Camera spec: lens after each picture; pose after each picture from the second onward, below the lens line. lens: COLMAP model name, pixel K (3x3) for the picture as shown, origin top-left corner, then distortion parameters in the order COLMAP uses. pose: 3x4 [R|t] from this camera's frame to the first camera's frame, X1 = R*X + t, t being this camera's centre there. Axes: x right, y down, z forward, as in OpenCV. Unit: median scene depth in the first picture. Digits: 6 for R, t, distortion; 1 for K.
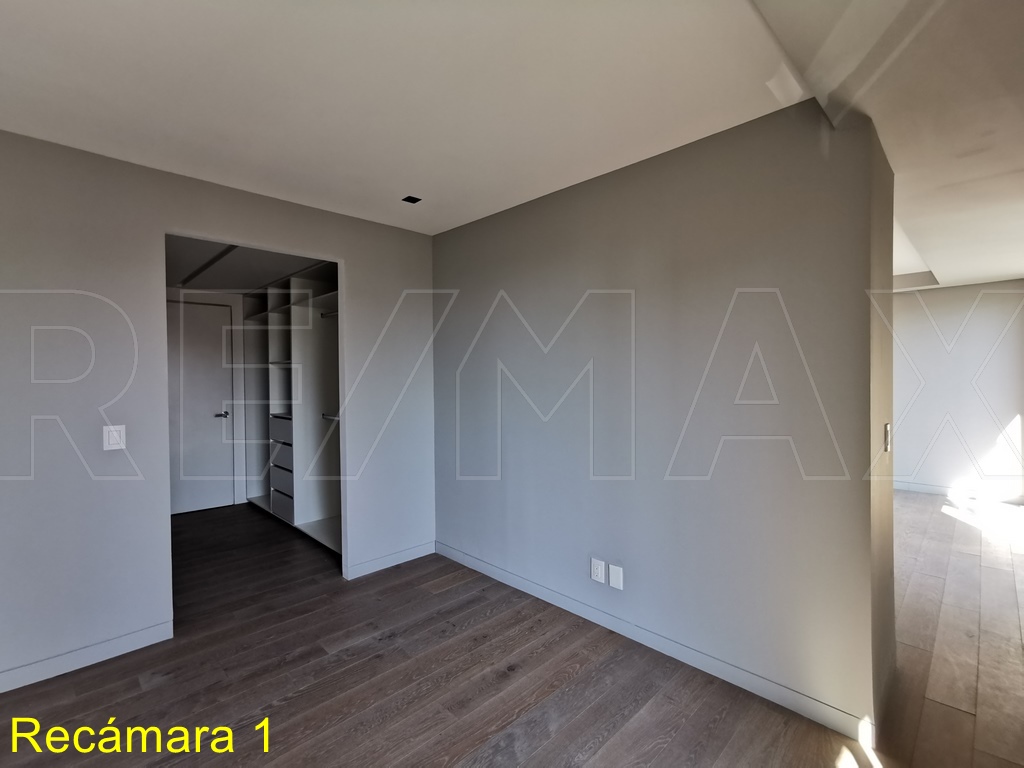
lens RADIAL K [[461.4, 0, 505.2], [0, 461.4, 377.0], [0, 0, 1]] dist [0.007024, 0.000249]
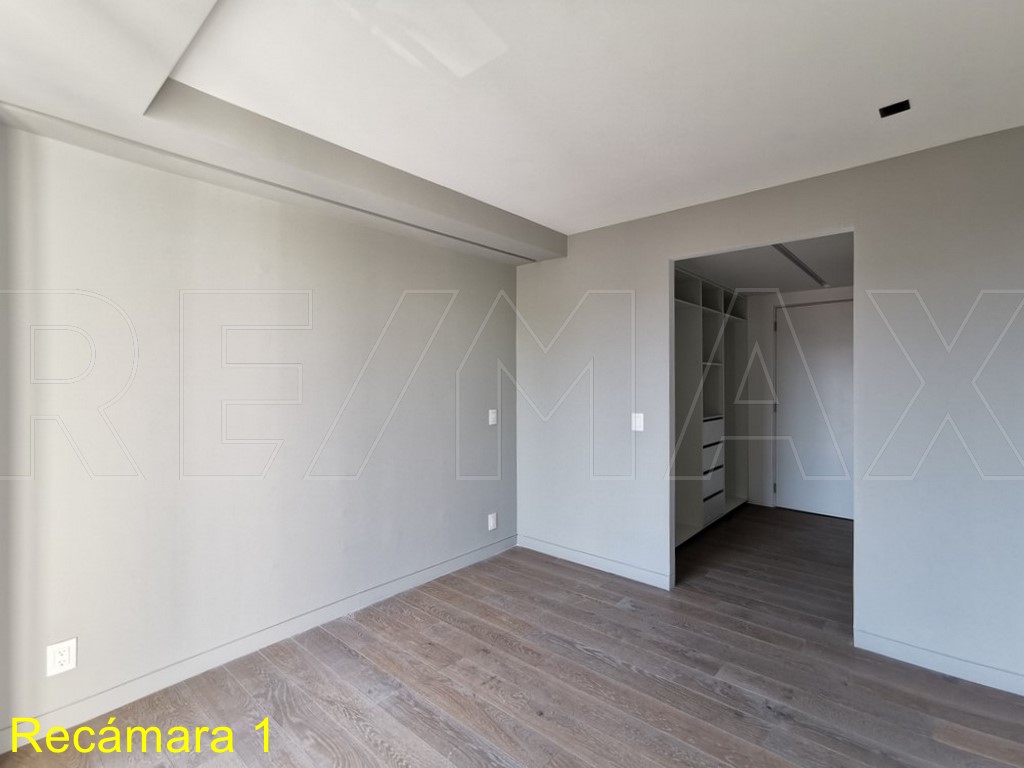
lens RADIAL K [[470.5, 0, 512.0], [0, 470.5, 384.0], [0, 0, 1]] dist [0.001878, 0.001328]
pose [[0.091941, 0.012302, -0.995688, 0.505246], [-0.001220, 0.999924, 0.012242, 0.000838], [0.995764, 0.000089, 0.091949, 0.499248]]
